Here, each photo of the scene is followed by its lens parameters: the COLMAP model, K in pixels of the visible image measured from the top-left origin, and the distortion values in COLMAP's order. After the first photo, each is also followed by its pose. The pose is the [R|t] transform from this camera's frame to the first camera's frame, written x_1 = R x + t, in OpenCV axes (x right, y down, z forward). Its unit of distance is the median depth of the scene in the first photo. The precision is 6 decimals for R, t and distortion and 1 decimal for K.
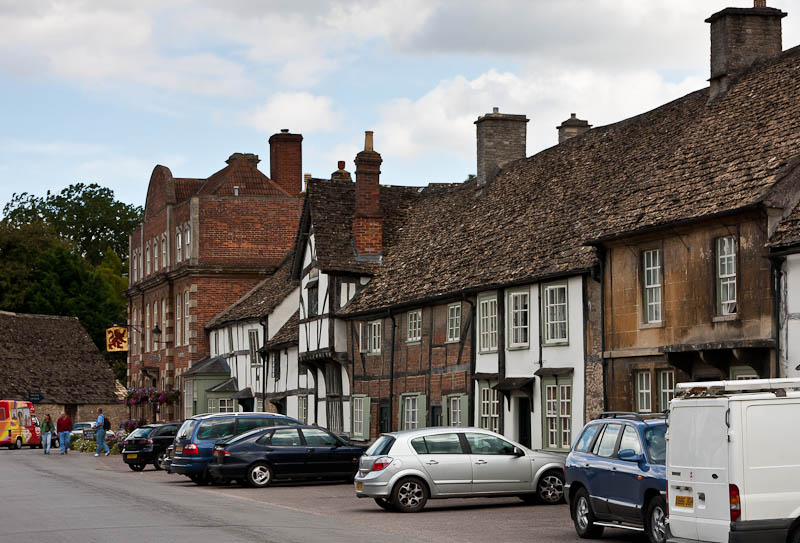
lens RADIAL K [[2149.1, 0, 400.9], [0, 2149.1, 269.8], [0, 0, 1]] dist [0.160043, 0.000000]
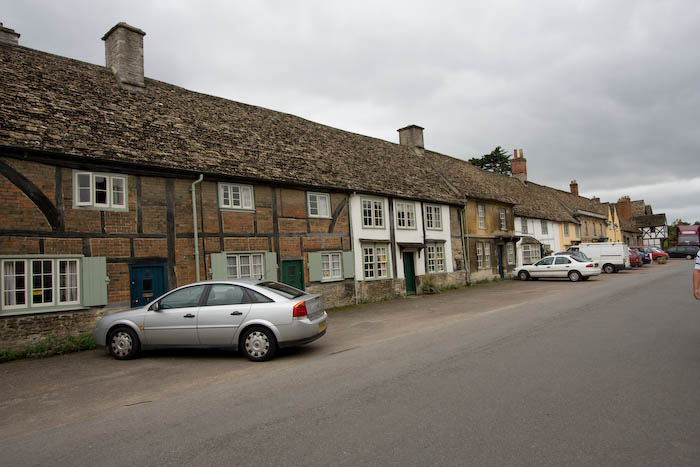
lens RADIAL K [[449.5, 0, 344.1], [0, 449.5, 230.5], [0, 0, 1]] dist [-0.009736, -0.002803]
pose [[-0.539136, 0.096601, 0.836661, -0.213021], [0.002292, 0.993565, -0.113241, 0.066601], [-0.842216, -0.059135, -0.535888, 0.974627]]
